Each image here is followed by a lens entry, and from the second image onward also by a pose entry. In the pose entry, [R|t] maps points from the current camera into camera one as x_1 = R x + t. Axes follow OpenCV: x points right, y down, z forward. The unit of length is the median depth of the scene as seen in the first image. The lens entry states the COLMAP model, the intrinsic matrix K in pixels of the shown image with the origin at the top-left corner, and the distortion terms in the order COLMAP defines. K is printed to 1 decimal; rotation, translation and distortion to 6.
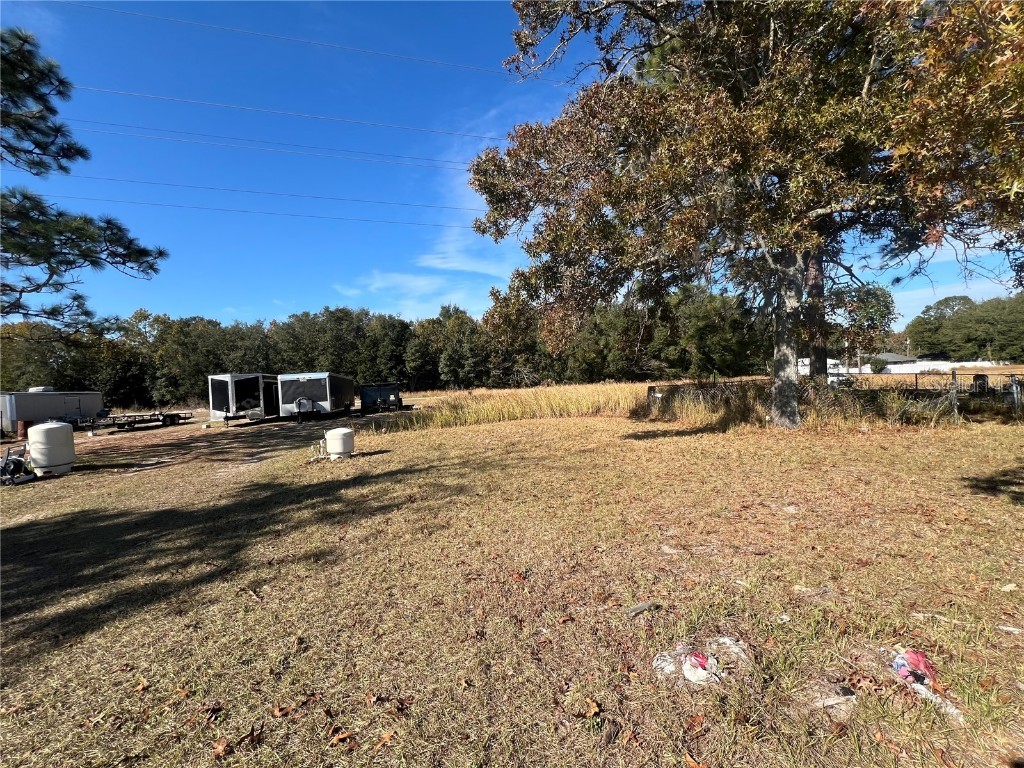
lens RADIAL K [[409.2, 0, 513.4], [0, 409.2, 435.2], [0, 0, 1]] dist [0.001097, 0.000145]
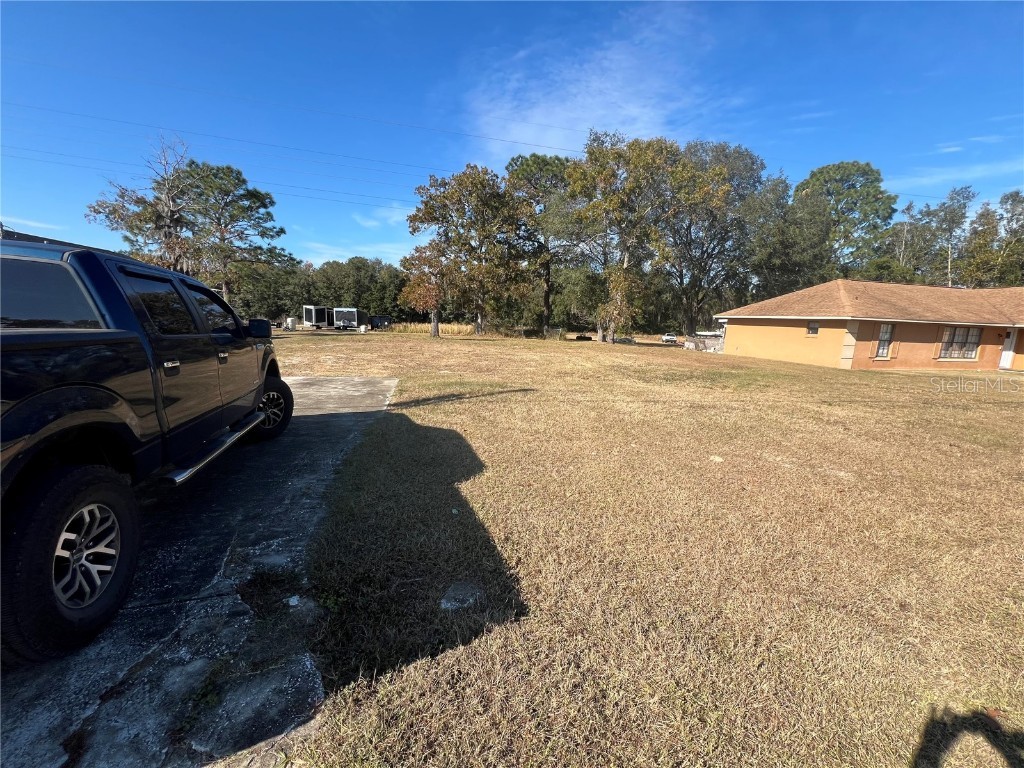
lens RADIAL K [[412.1, 0, 507.7], [0, 412.1, 404.5], [0, 0, 1]] dist [-0.001967, -0.000543]
pose [[0.995708, 0.088325, -0.027652, 0.160861], [-0.086586, 0.994508, 0.058802, 0.055490], [0.032694, -0.056155, 0.997887, -0.423291]]
